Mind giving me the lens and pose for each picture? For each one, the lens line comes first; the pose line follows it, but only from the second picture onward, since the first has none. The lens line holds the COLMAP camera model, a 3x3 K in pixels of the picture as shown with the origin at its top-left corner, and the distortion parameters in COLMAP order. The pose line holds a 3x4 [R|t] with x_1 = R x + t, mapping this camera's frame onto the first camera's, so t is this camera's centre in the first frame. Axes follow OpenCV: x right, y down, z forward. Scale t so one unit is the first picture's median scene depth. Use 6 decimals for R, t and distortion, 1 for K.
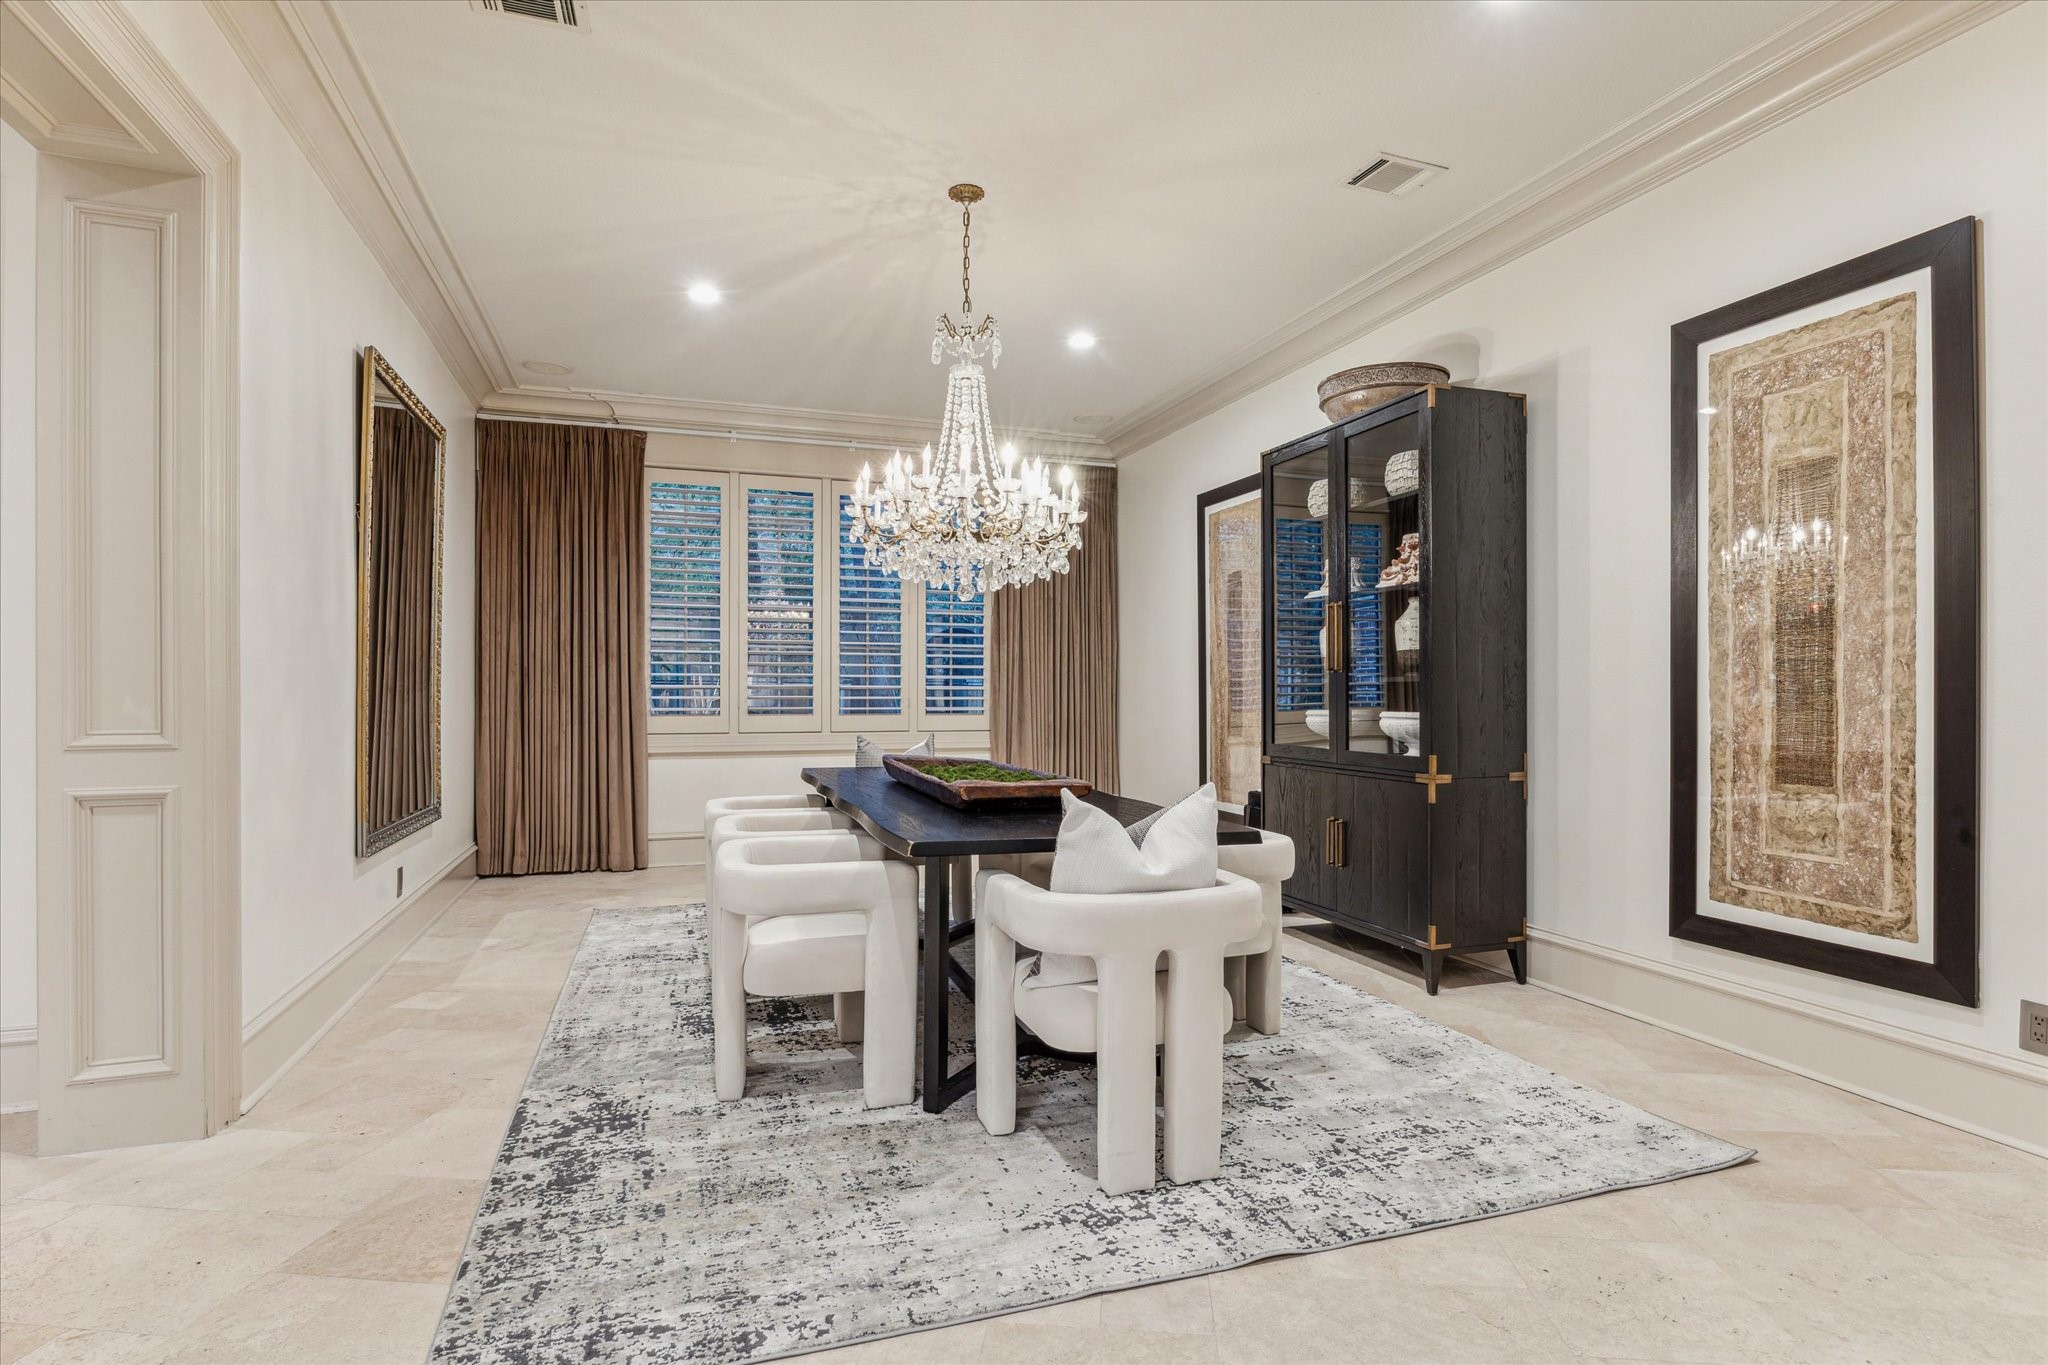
lens RADIAL K [[1043.2, 0, 1041.2], [0, 1043.2, 692.5], [0, 0, 1]] dist [-0.006591, 0.001005]
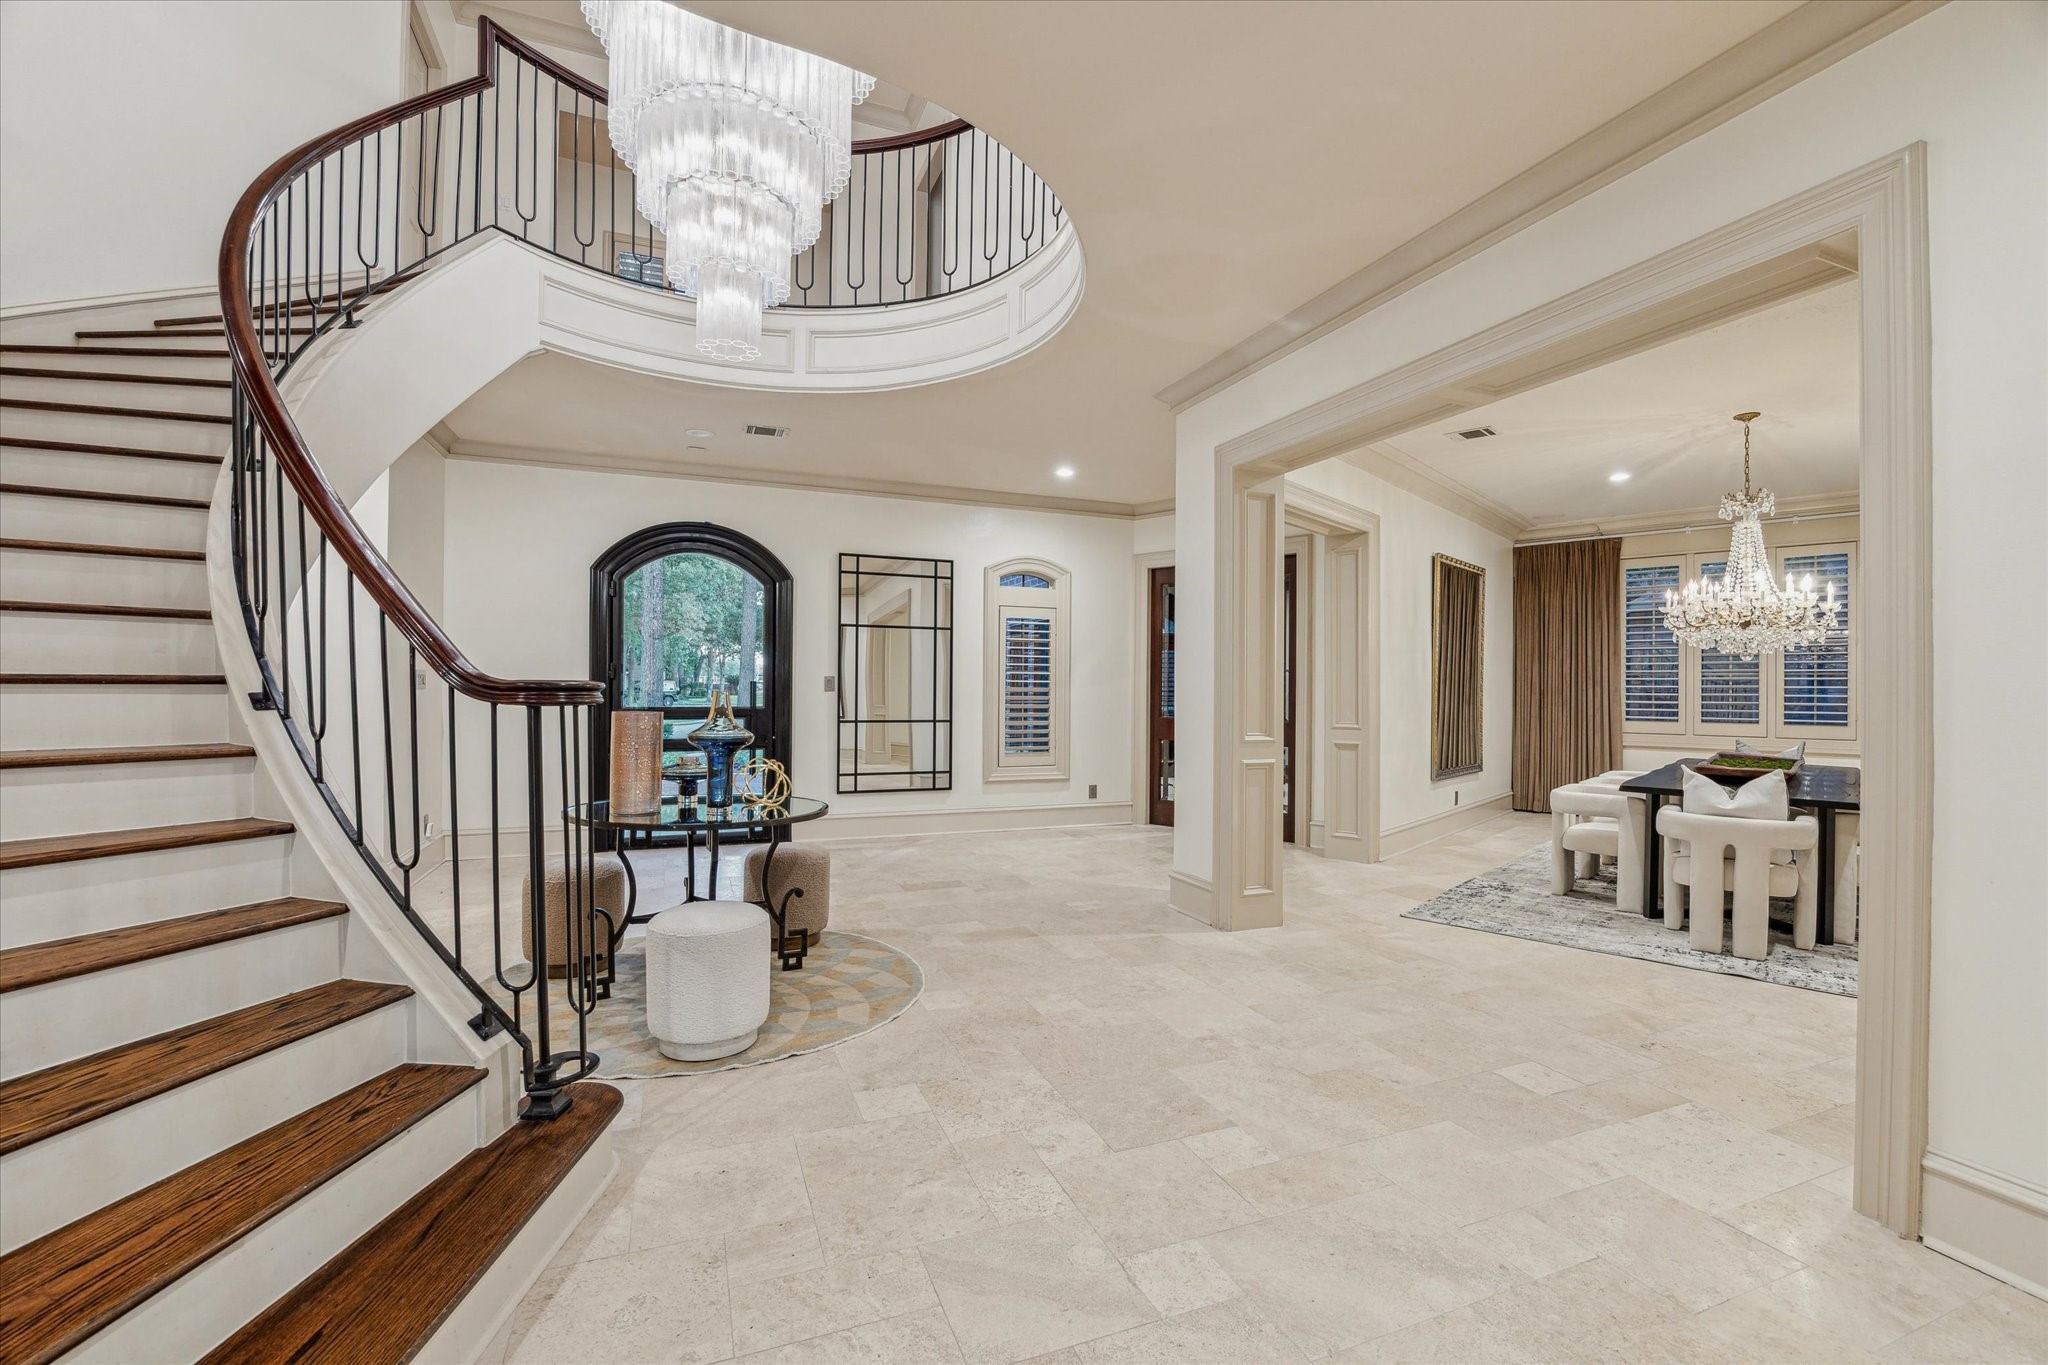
lens RADIAL K [[905.6, 0, 1019.4], [0, 905.6, 690.5], [0, 0, 1]] dist [-0.016280, -0.000106]
pose [[0.462114, 0.005644, -0.886803, 0.857688], [-0.003963, 0.999983, 0.004299, -0.054424], [0.886812, 0.001528, 0.462128, -0.896599]]
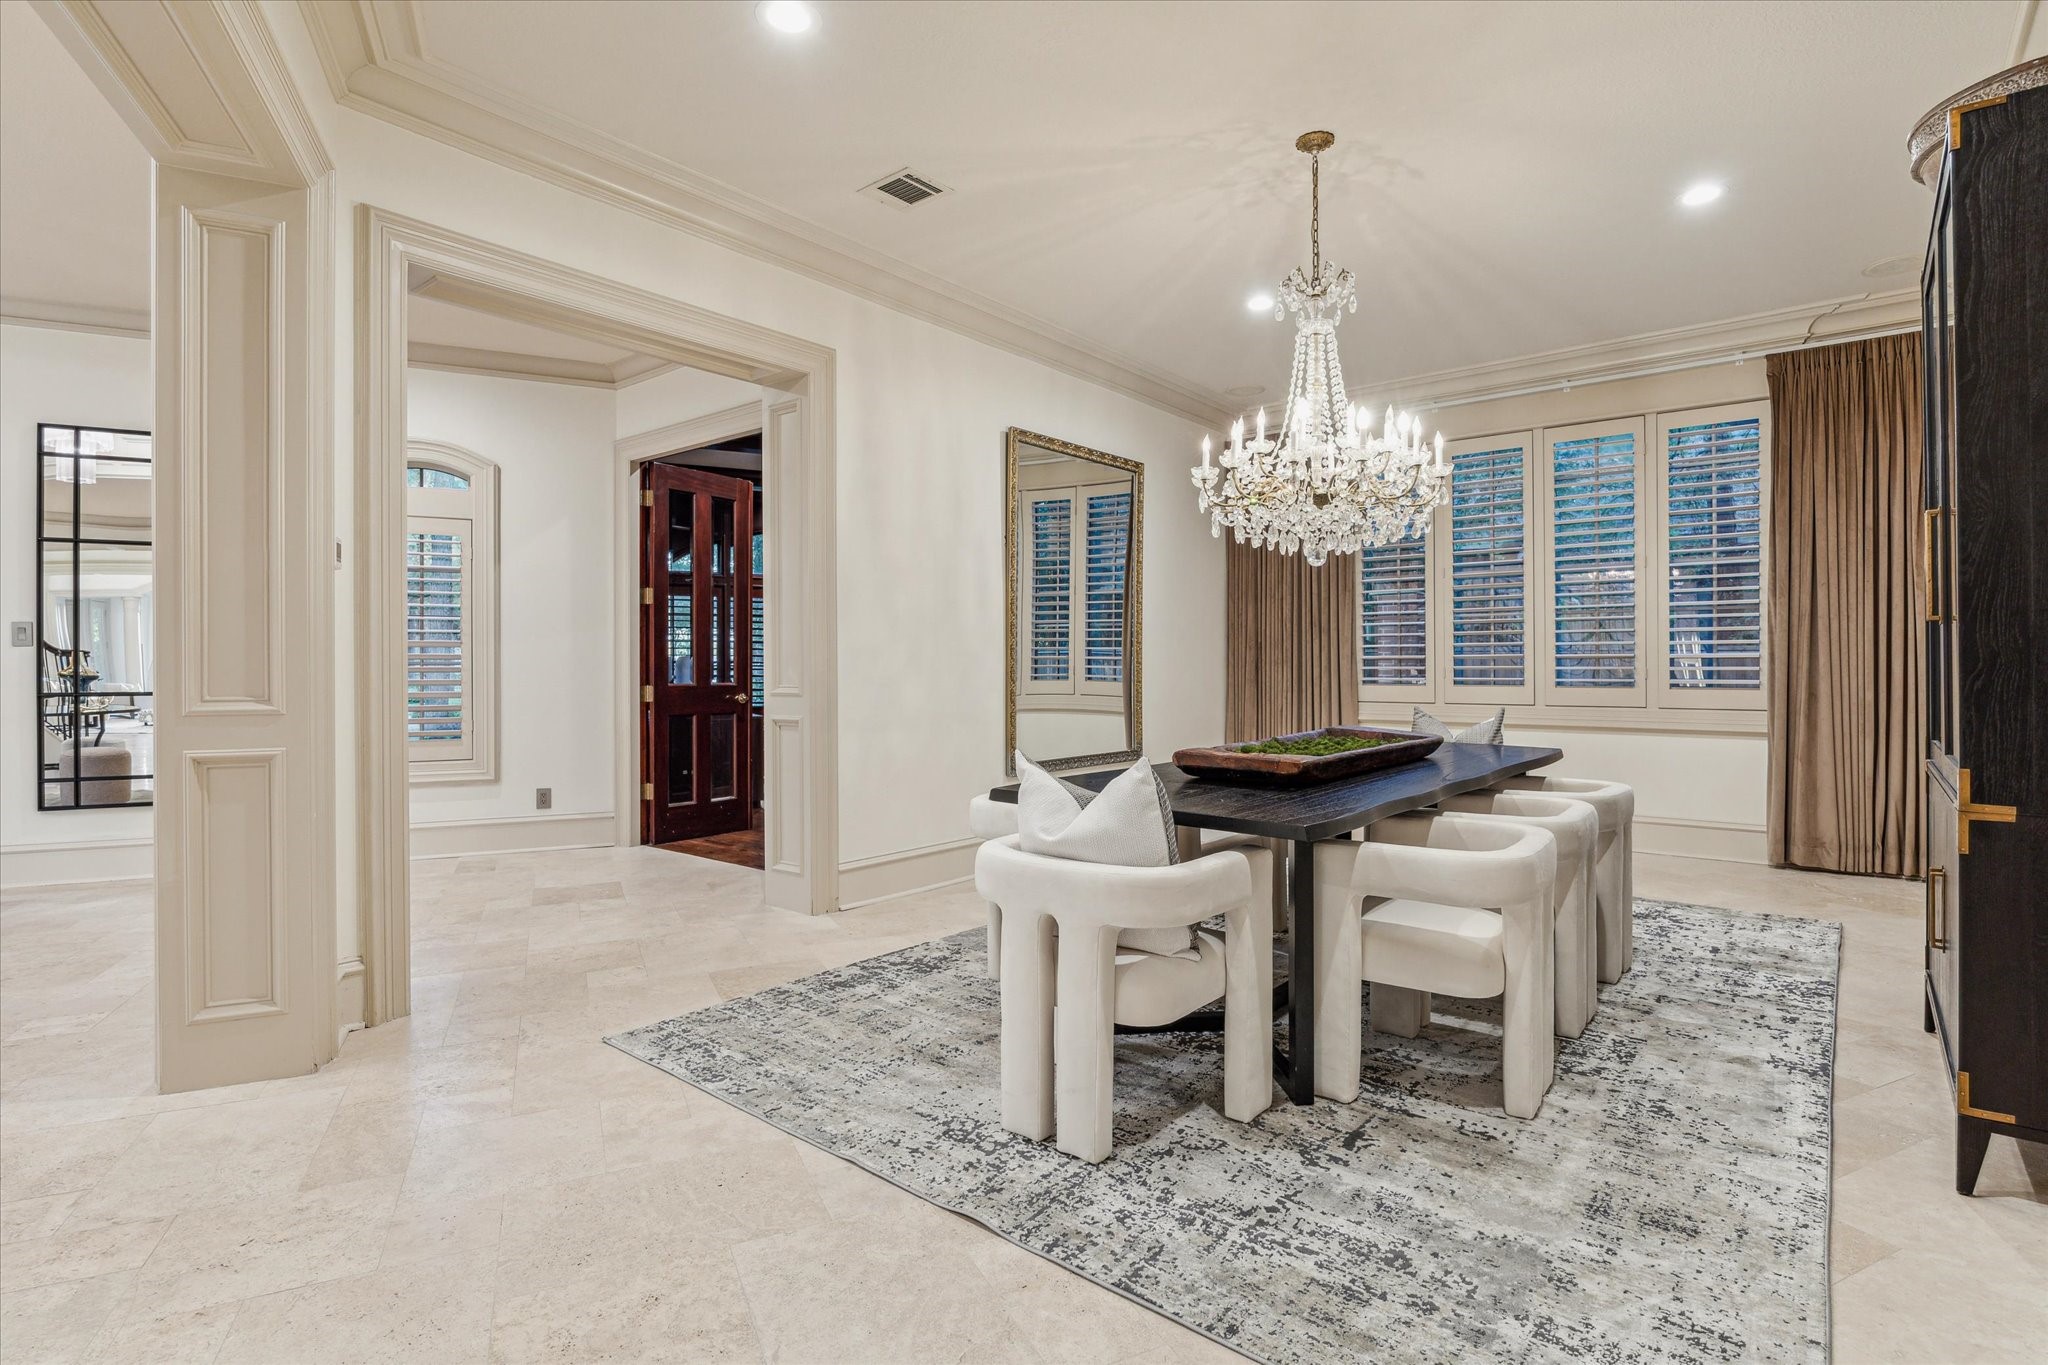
lens RADIAL K [[1018.5, 0, 1041.9], [0, 1018.5, 674.4], [0, 0, 1]] dist [-0.012038, 0.000433]
pose [[0.511375, 0.004078, -0.859348, 0.783427], [0.004953, 0.999958, 0.007693, 0.004434], [0.859344, -0.008190, 0.511333, 0.396870]]
